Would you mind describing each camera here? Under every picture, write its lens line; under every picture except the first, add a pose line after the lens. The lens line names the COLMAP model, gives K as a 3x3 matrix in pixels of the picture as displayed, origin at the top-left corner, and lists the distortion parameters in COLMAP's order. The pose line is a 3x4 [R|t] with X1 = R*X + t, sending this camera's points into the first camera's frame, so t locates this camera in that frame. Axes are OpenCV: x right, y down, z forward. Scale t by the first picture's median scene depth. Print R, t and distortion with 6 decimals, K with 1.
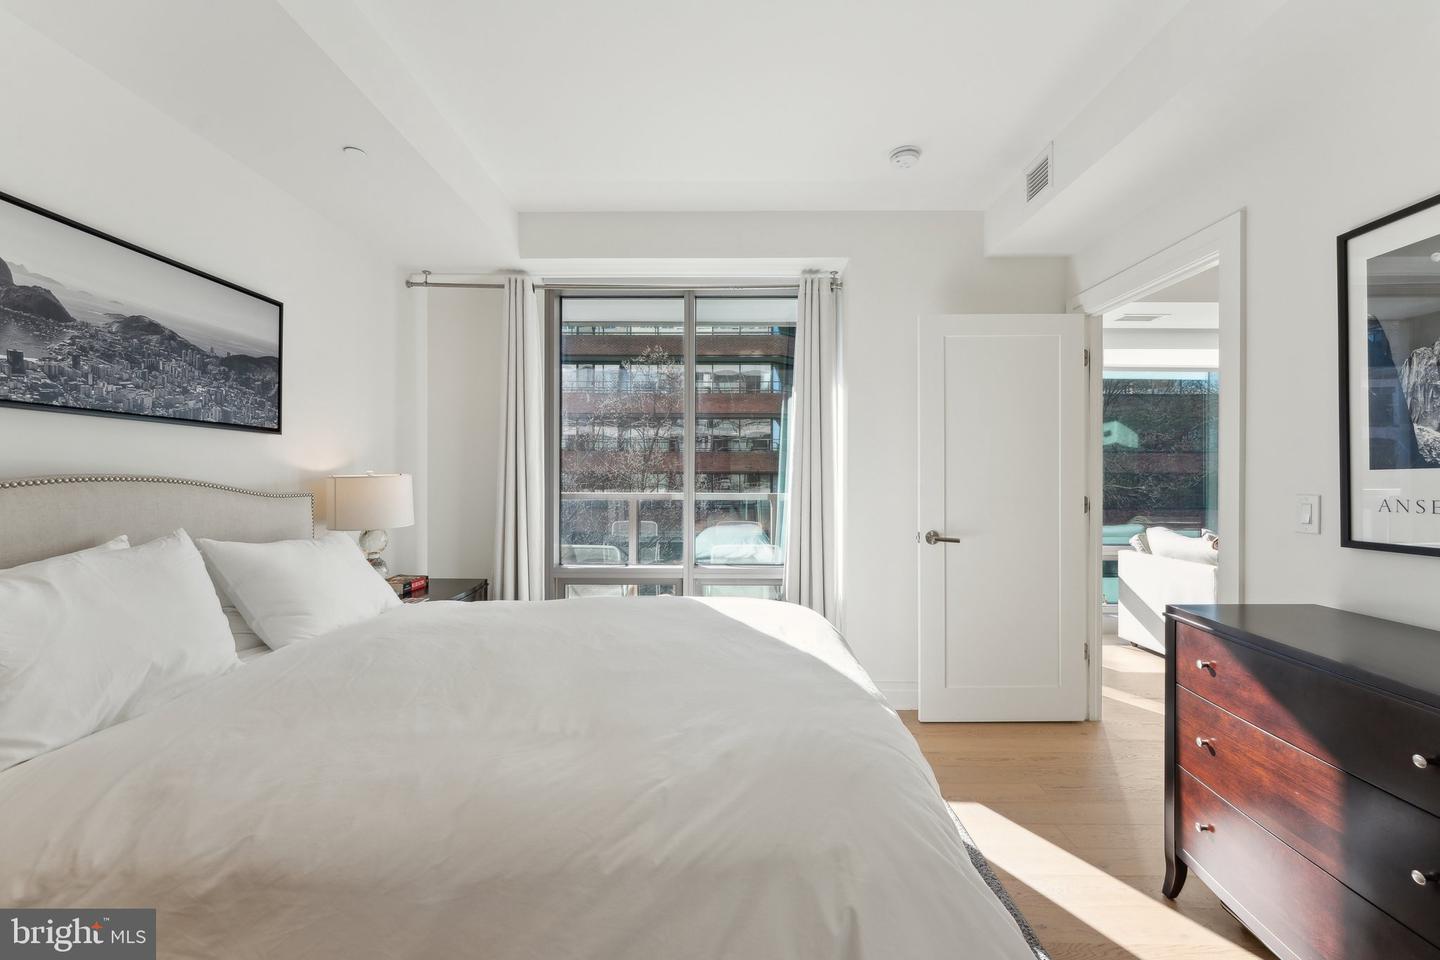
lens RADIAL K [[583.1, 0, 721.3], [0, 583.1, 475.5], [0, 0, 1]] dist [0.000292, 0.000238]
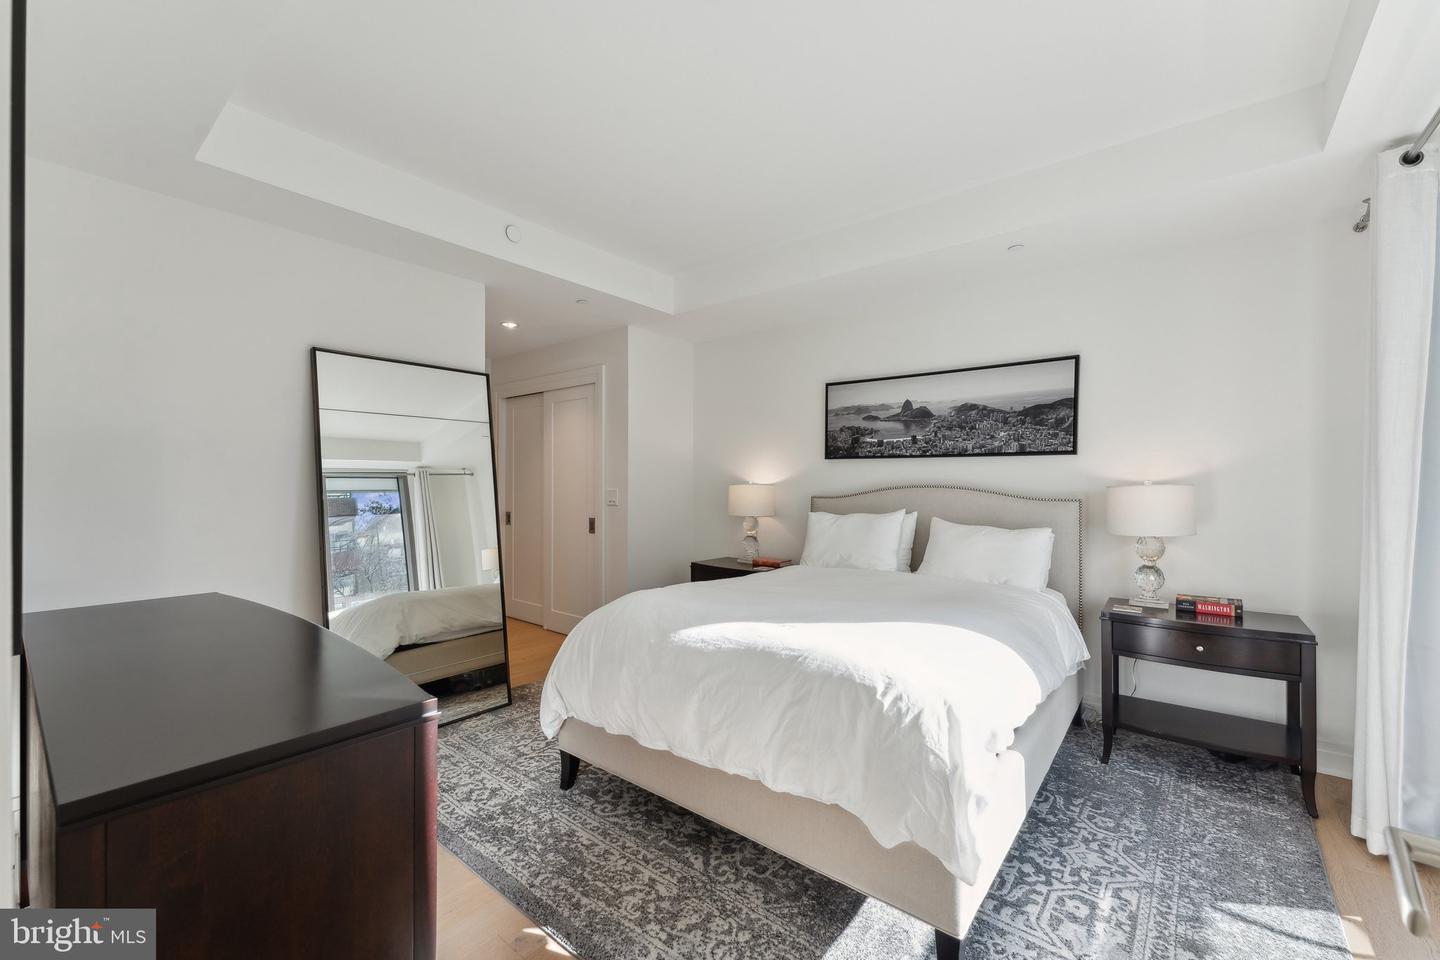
lens RADIAL K [[583.1, 0, 720.4], [0, 583.1, 482.9], [0, 0, 1]] dist [0.000292, 0.000238]
pose [[-0.620101, -0.002097, -0.784519, 0.959197], [-0.001068, 0.999998, -0.001829, -0.002959], [0.784521, -0.000297, -0.620102, 1.444527]]
